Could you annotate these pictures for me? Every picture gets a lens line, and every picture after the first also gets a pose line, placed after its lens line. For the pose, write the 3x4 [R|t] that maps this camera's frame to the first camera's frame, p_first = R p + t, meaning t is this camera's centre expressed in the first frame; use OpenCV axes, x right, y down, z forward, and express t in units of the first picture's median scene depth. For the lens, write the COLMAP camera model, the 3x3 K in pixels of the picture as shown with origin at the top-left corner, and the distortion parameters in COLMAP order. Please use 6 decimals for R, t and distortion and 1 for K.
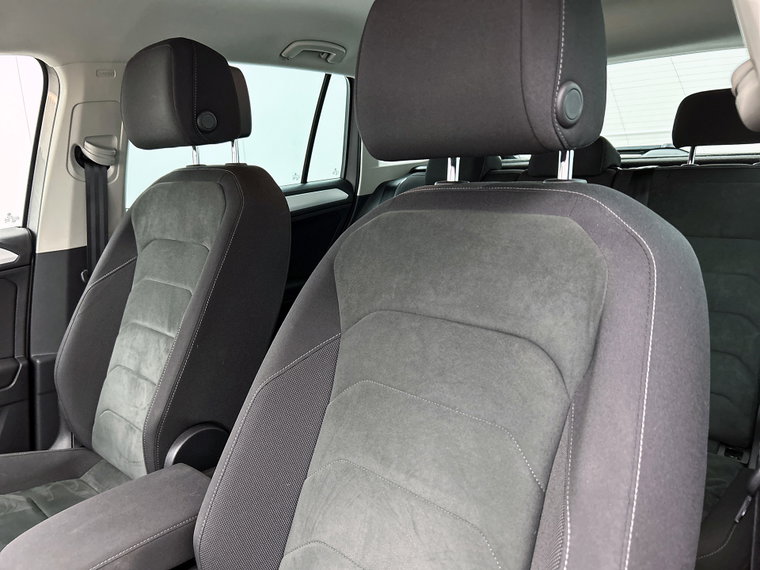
lens RADIAL K [[565.0, 0, 377.4], [0, 565.0, 282.7], [0, 0, 1]] dist [0.035517, -0.024791]
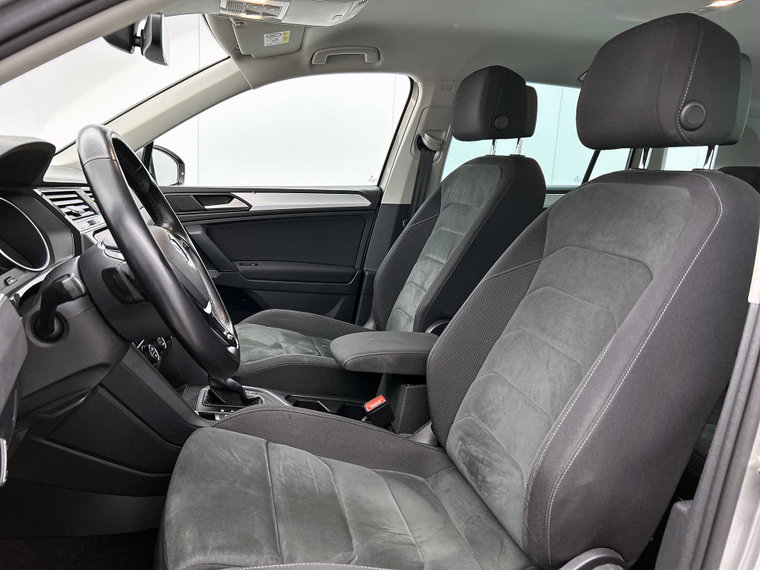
lens RADIAL K [[565.0, 0, 382.4], [0, 565.0, 285.3], [0, 0, 1]] dist [0.035517, -0.024791]
pose [[0.852878, 0.204456, -0.480414, 0.194633], [-0.215398, 0.975970, 0.032961, 0.122713], [0.475609, 0.075369, 0.876422, -0.337484]]
